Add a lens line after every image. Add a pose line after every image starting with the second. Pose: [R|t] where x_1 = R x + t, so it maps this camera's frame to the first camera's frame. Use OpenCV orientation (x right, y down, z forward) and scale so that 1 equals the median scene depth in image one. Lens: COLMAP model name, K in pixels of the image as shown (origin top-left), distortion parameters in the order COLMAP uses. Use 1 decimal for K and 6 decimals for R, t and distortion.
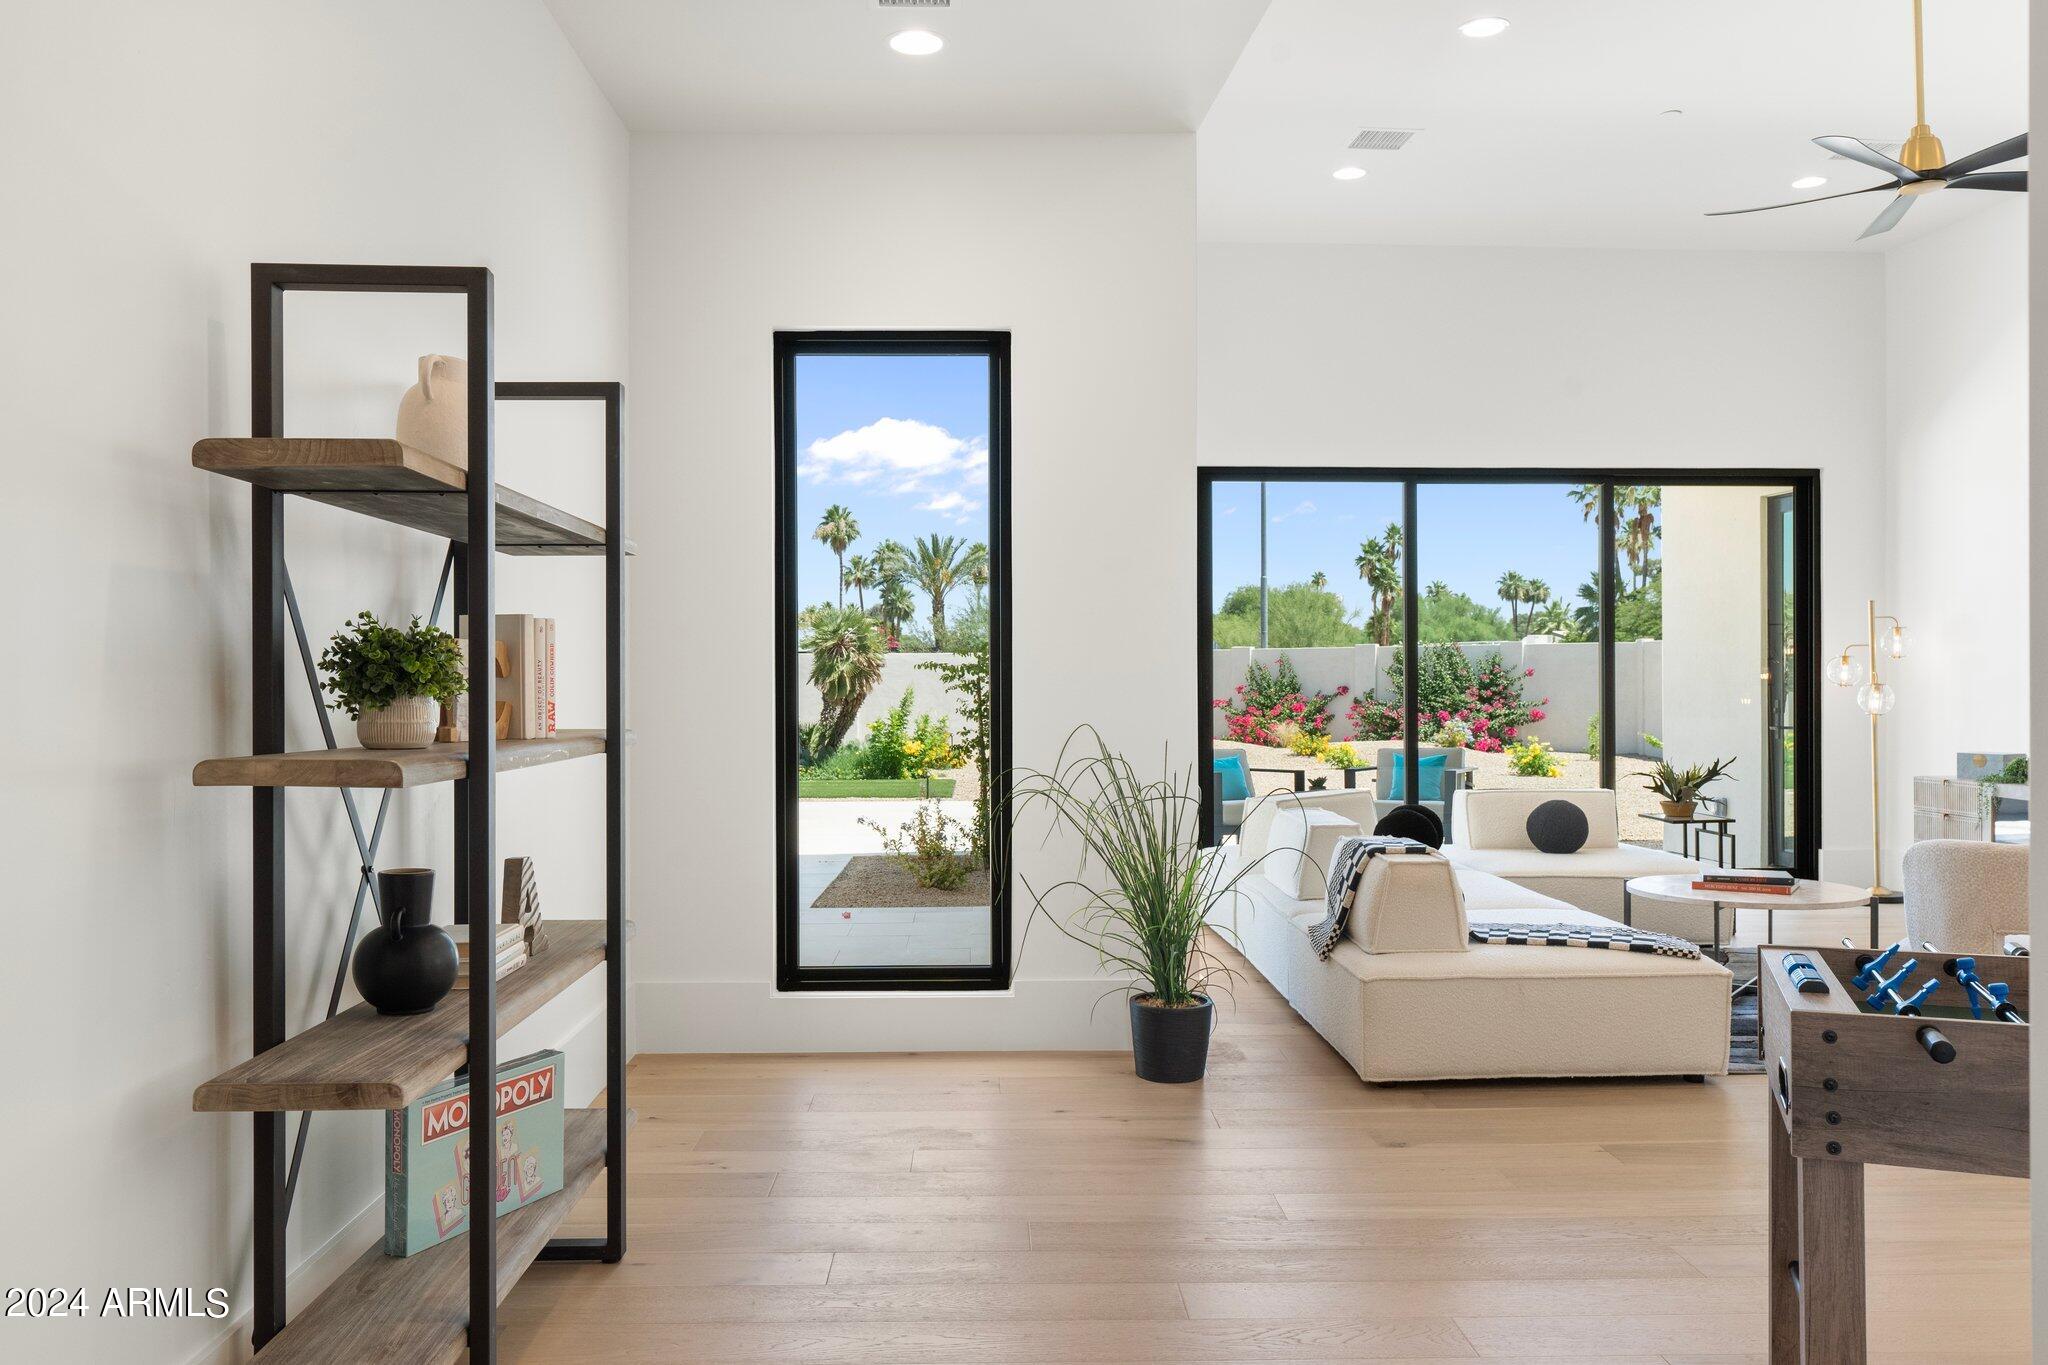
lens RADIAL K [[1569.2, 0, 1024.0], [0, 1569.2, 682.5], [0, 0, 1]] dist [0.008742, 0.005274]
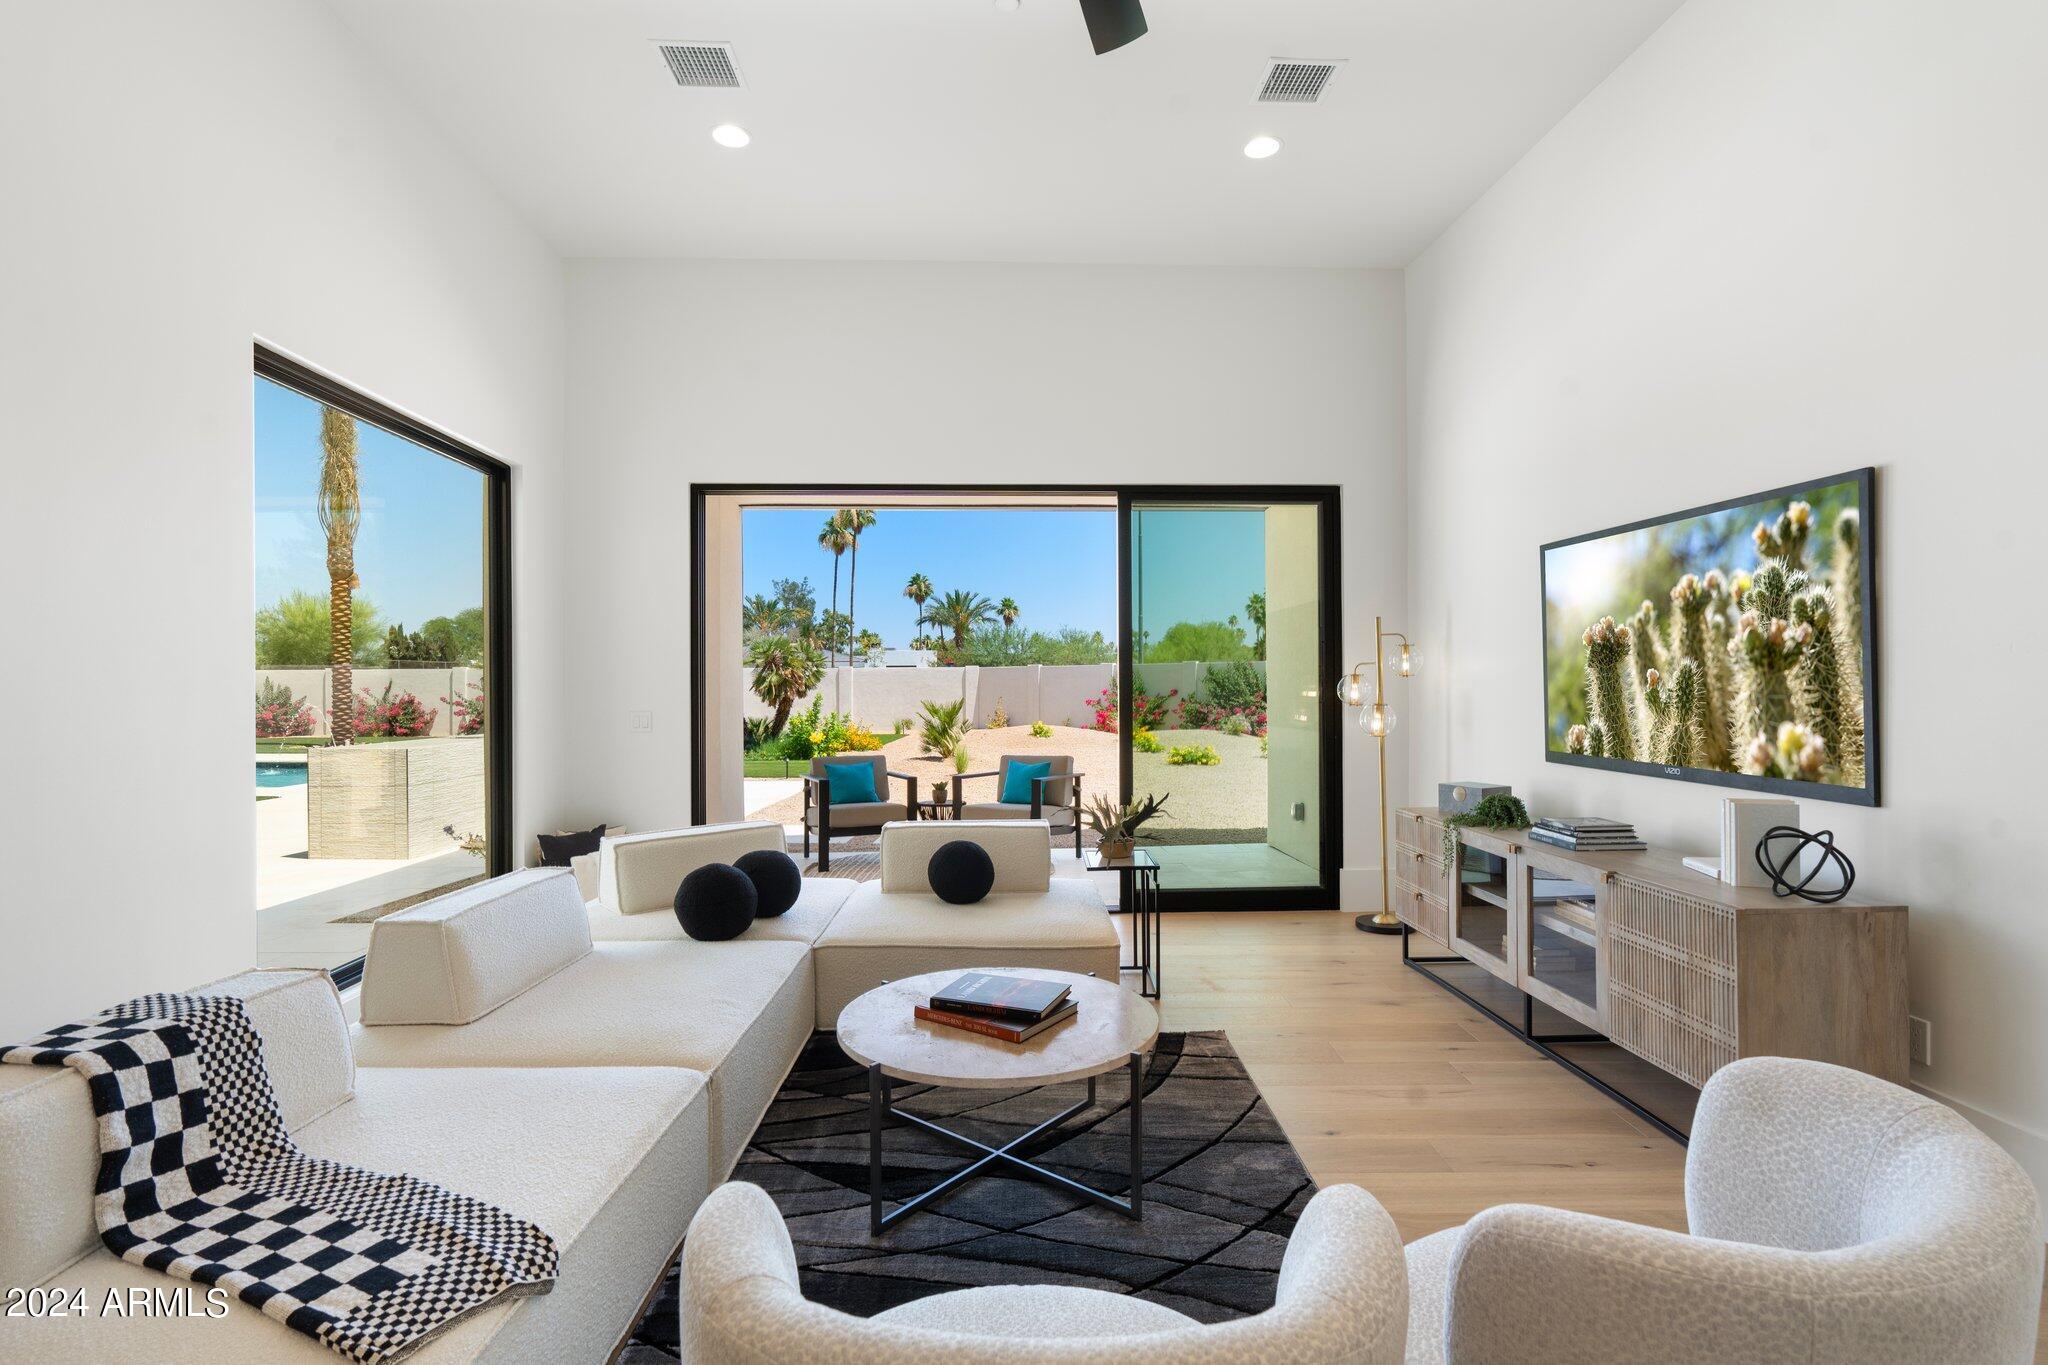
lens RADIAL K [[959.2, 0, 1024.0], [0, 959.2, 682.5], [0, 0, 1]] dist [-0.000230, 0.000447]
pose [[0.999306, -0.000988, -0.037229, 0.222934], [0.000928, 0.999998, -0.001641, -0.007319], [0.037230, 0.001605, 0.999305, 0.262989]]
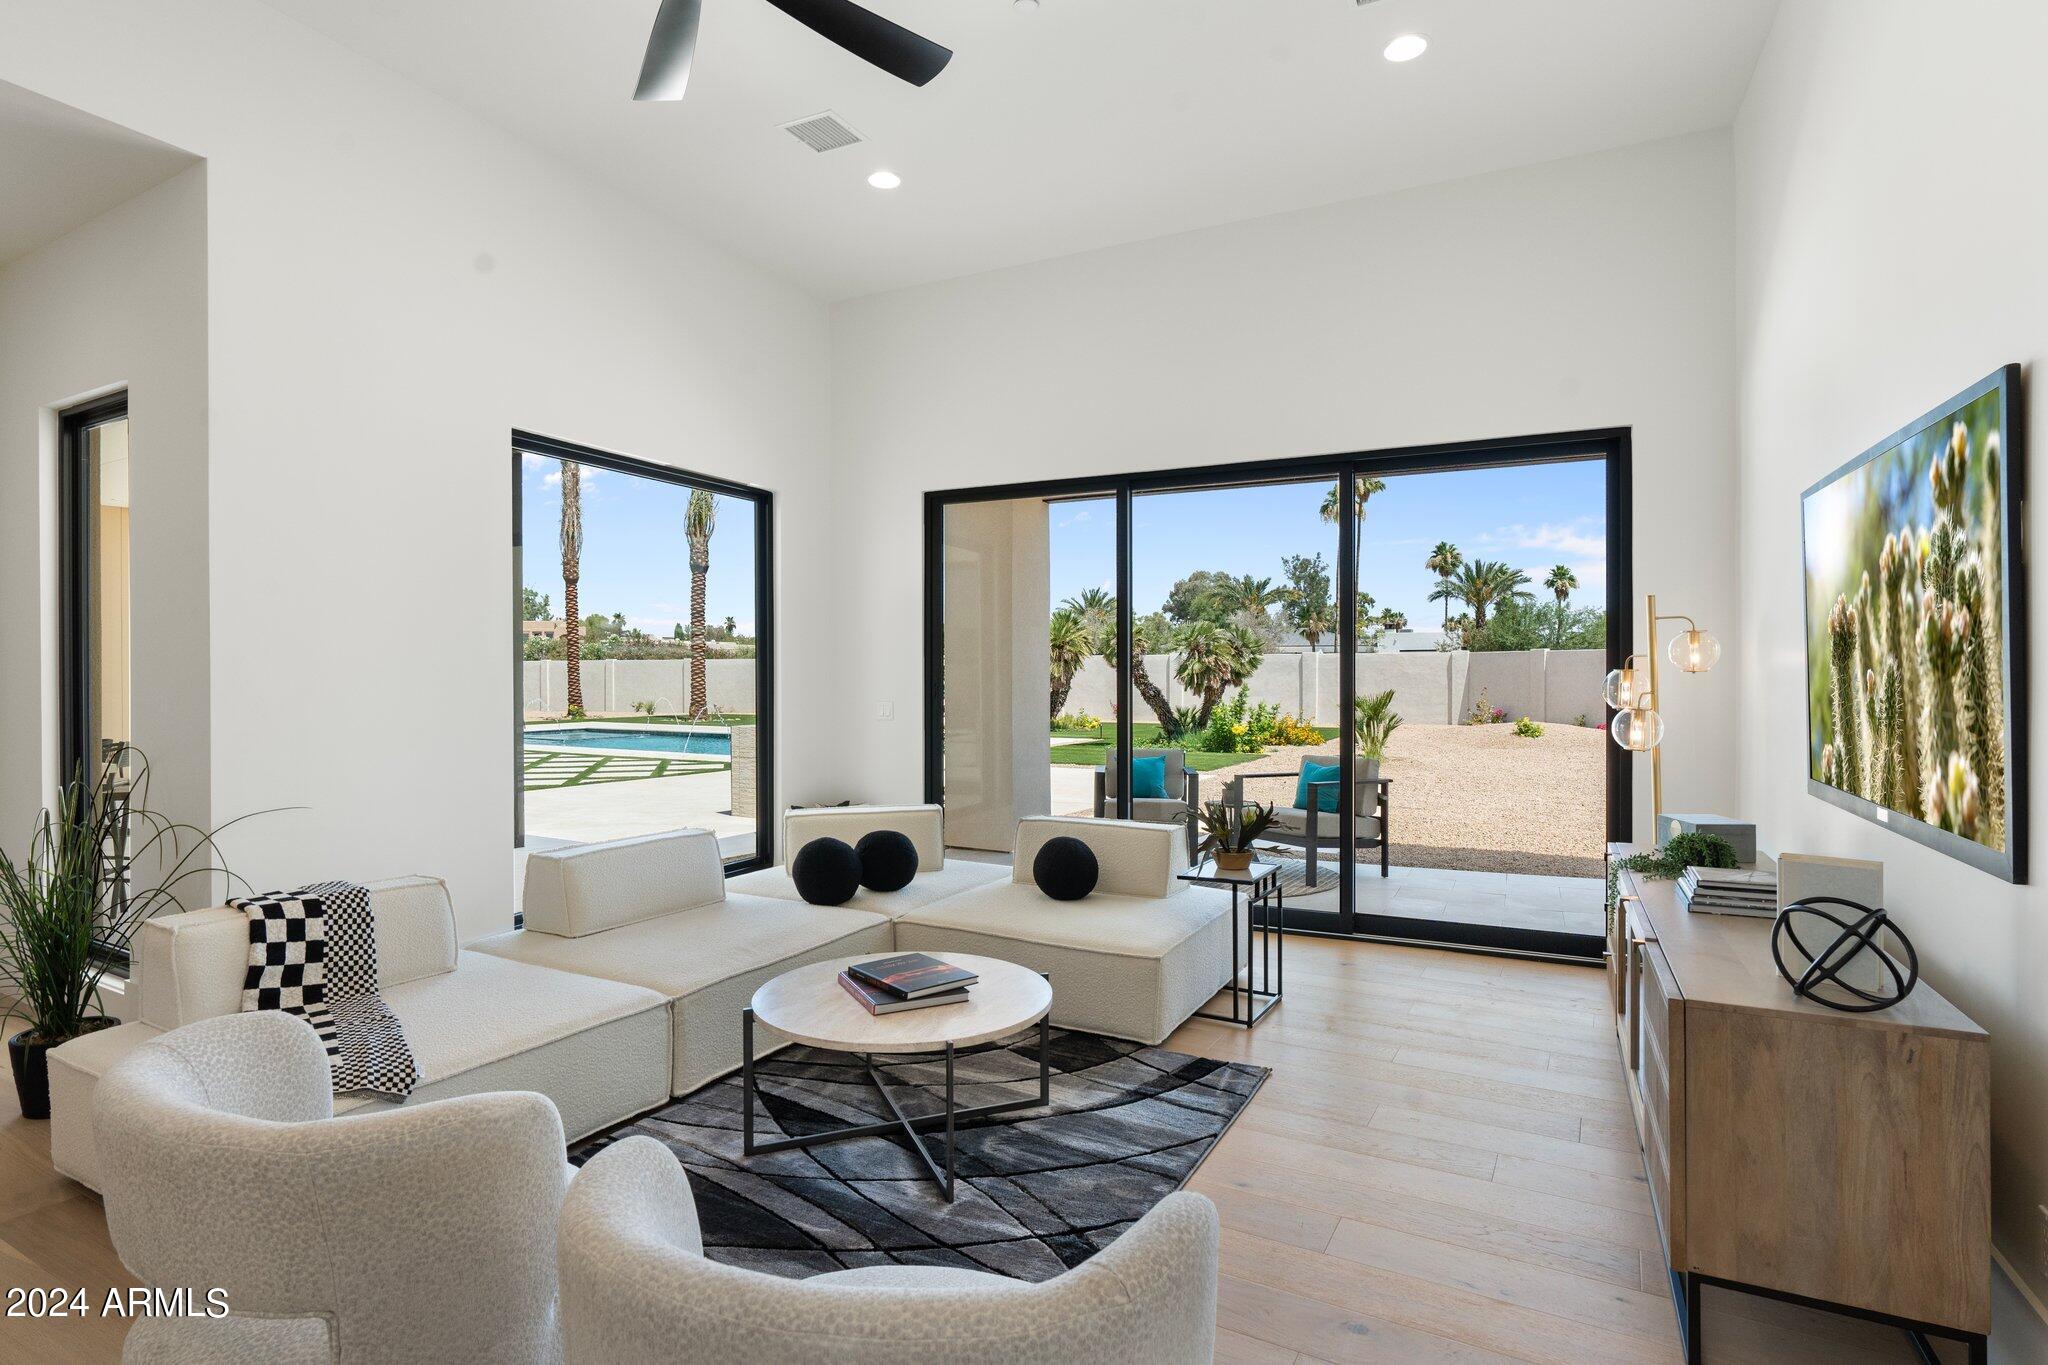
lens RADIAL K [[1041.2, 0, 1024.0], [0, 1041.2, 682.5], [0, 0, 1]] dist [-0.003589, -0.000568]
pose [[0.856239, 0.009374, -0.516495, 0.348307], [-0.003253, 0.999913, 0.012756, -0.010833], [0.516570, -0.009242, 0.856195, 0.277190]]
